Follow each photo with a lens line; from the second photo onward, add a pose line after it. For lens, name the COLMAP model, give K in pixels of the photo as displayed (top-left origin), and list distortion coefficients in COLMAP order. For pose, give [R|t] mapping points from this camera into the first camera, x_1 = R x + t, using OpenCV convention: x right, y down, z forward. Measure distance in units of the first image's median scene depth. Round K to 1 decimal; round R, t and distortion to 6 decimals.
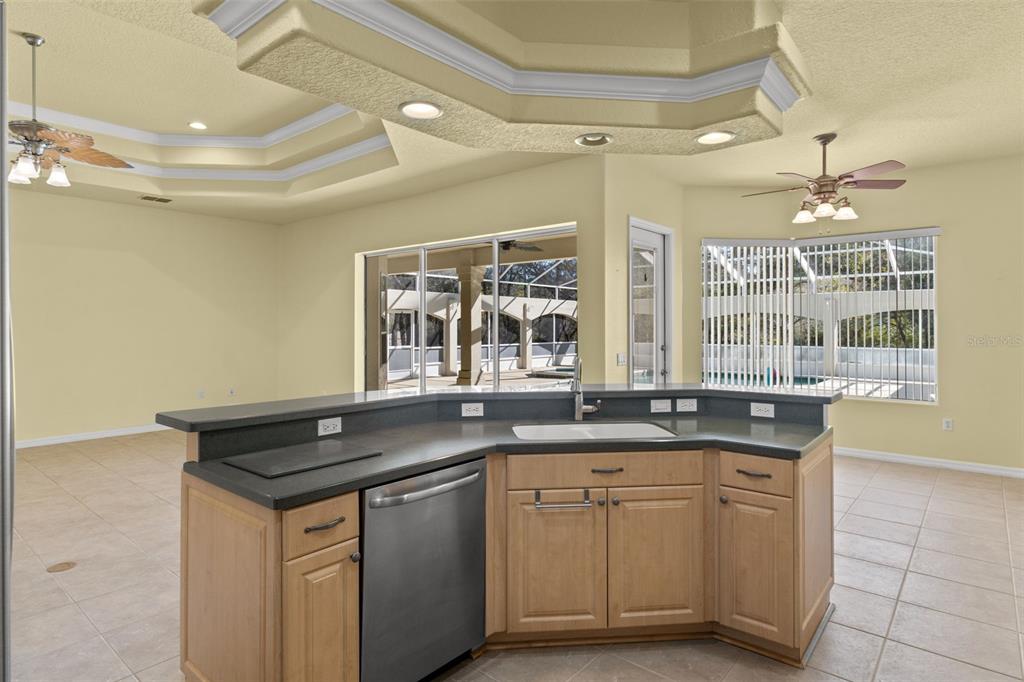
lens RADIAL K [[534.2, 0, 537.6], [0, 534.2, 321.9], [0, 0, 1]] dist [-0.001735, 0.000815]
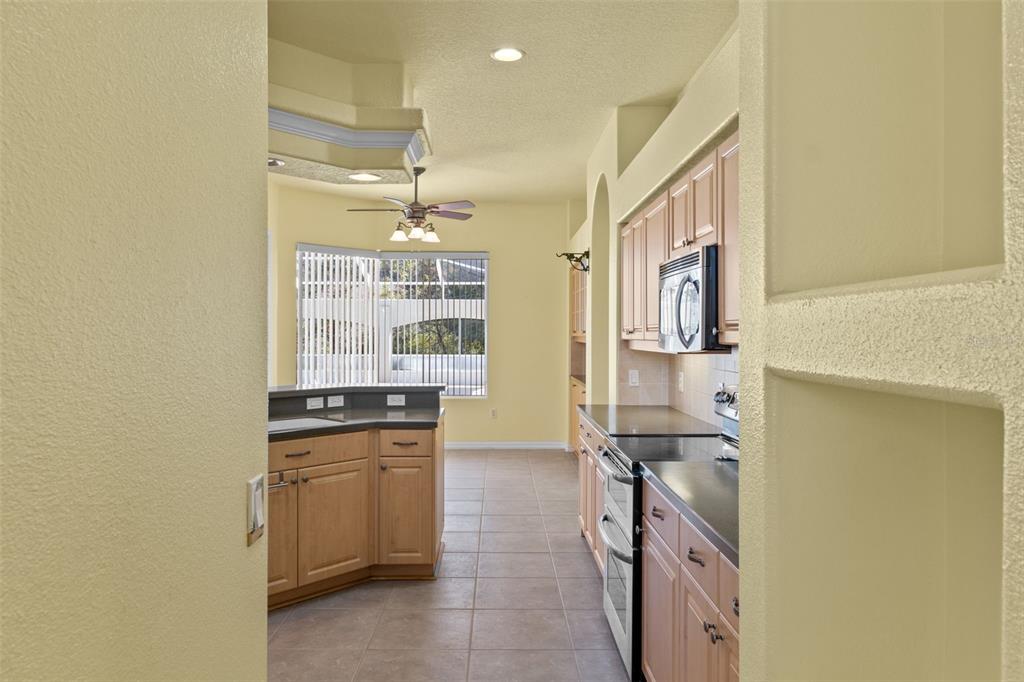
lens RADIAL K [[536.3, 0, 509.8], [0, 536.3, 331.7], [0, 0, 1]] dist [-0.000840, -0.000096]
pose [[0.776782, 0.003955, 0.629757, -0.229570], [-0.007570, 0.999967, 0.003057, -0.000606], [-0.629724, -0.007142, 0.776786, -0.195948]]
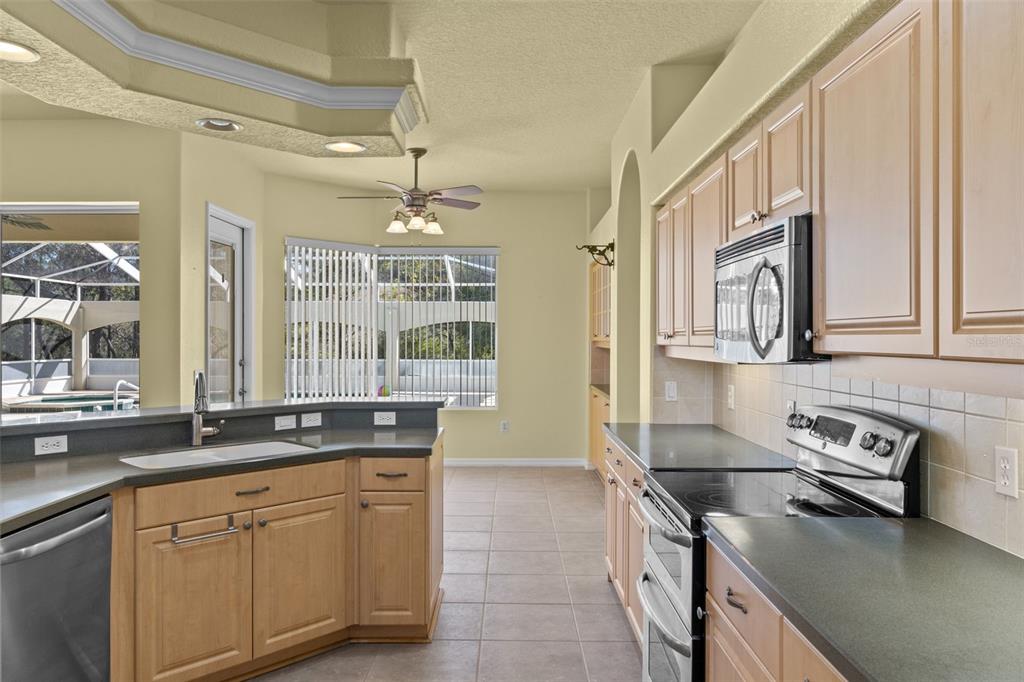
lens RADIAL K [[602.1, 0, 510.3], [0, 602.1, 336.7], [0, 0, 1]] dist [-0.001211, 0.000092]
pose [[0.789734, 0.002938, 0.613442, -0.144567], [-0.007513, 0.999960, 0.004884, -0.000386], [-0.613403, -0.008466, 0.789724, -0.093899]]
